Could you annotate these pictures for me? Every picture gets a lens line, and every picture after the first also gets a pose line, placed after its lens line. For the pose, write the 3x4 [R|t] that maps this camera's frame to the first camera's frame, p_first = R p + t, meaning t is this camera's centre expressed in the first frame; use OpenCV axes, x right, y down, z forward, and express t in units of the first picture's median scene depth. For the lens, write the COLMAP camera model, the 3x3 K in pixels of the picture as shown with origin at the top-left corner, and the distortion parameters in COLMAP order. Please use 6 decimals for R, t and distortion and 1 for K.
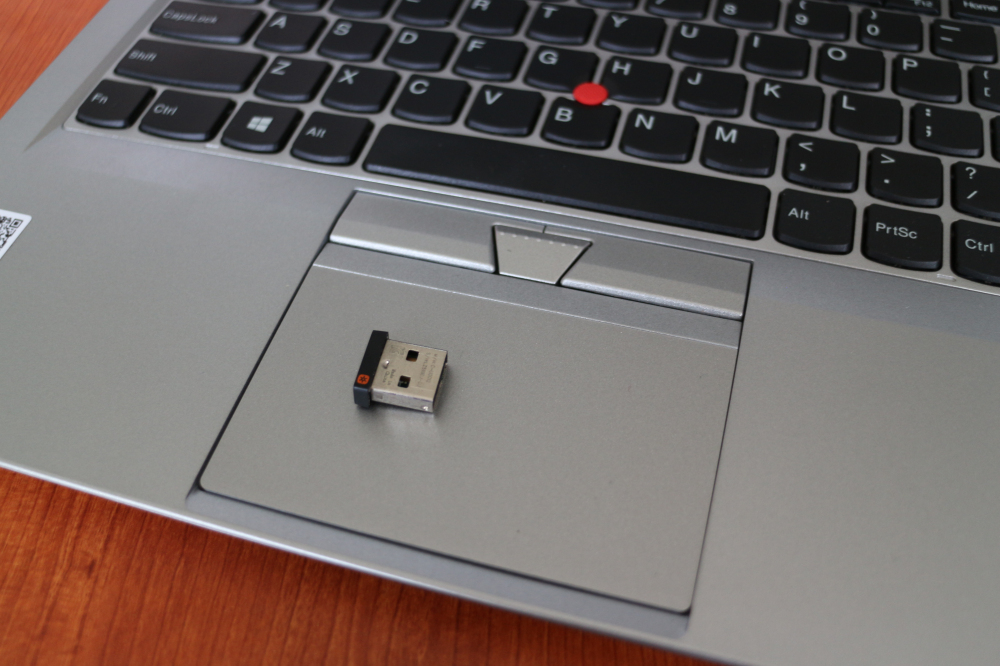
lens RADIAL K [[1017.4, 0, 499.8], [0, 1017.4, 334.7], [0, 0, 1]] dist [-0.107760, 0.000000]
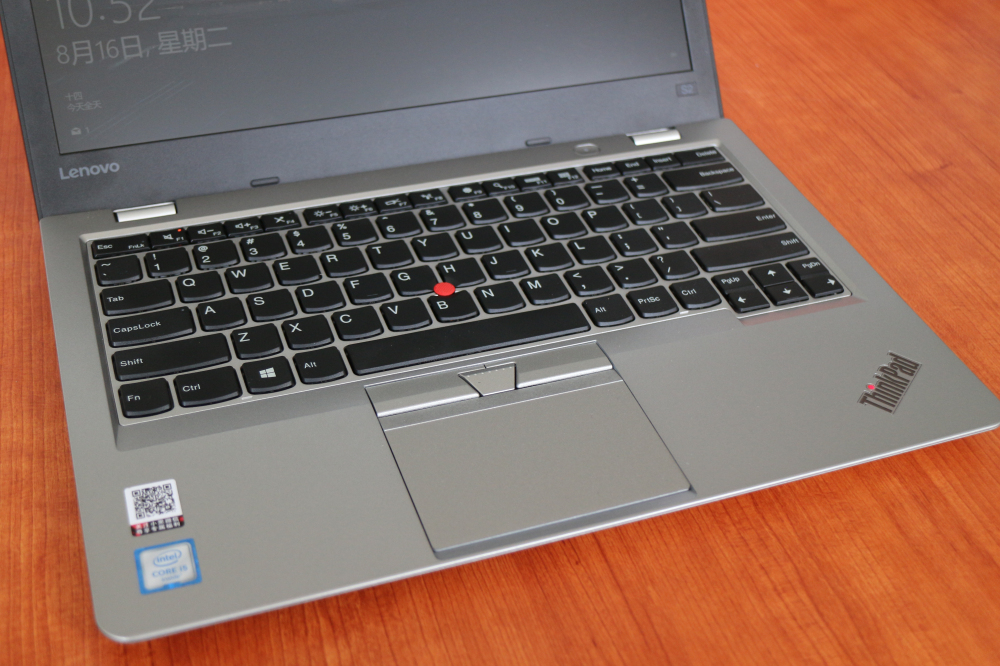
lens RADIAL K [[1309.5, 0, 500.0], [0, 1309.5, 333.0], [0, 0, 1]] dist [-0.040889, 0.000000]
pose [[0.800803, -0.310434, 0.512197, -0.936814], [0.411183, 0.906766, -0.093294, 0.052163], [-0.435481, 0.285316, 0.853786, -0.785922]]
